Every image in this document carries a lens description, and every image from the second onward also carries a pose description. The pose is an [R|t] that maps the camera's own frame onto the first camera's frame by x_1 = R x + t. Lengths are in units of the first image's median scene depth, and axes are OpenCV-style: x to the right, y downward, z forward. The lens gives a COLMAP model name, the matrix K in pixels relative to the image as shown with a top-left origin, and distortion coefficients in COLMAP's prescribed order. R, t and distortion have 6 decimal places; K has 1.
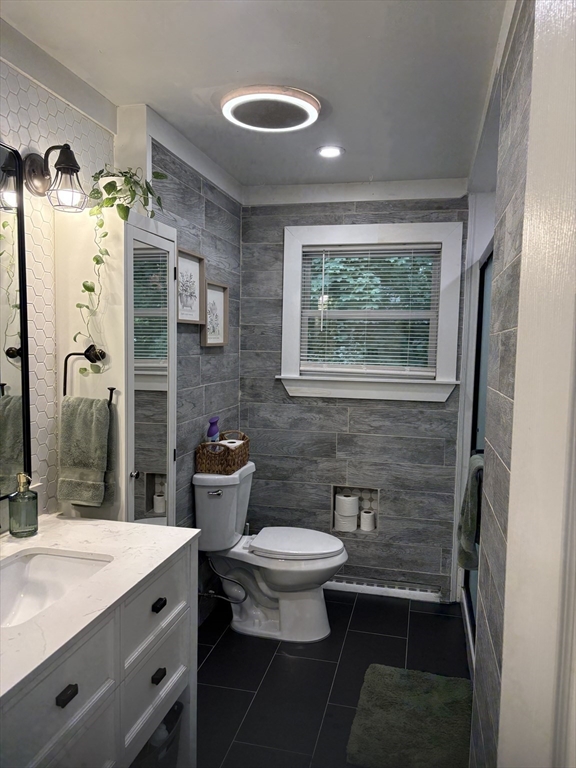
lens RADIAL K [[587.0, 0, 290.0], [0, 587.0, 386.8], [0, 0, 1]] dist [0.055056, -0.062669]
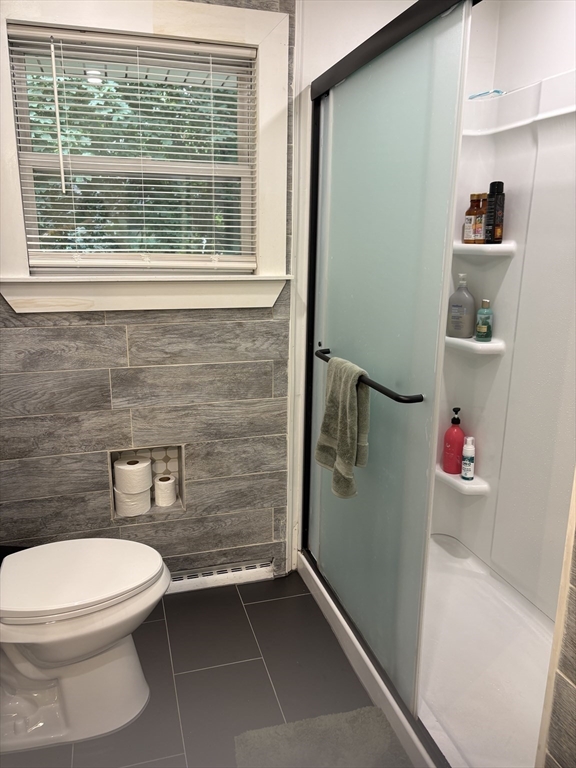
lens RADIAL K [[587.0, 0, 284.7], [0, 587.0, 383.5], [0, 0, 1]] dist [0.055056, -0.062669]
pose [[0.867920, -0.129615, 0.479494, -0.059166], [0.048044, 0.982733, 0.178686, -0.007422], [-0.494375, -0.132048, 0.859161, 0.385950]]
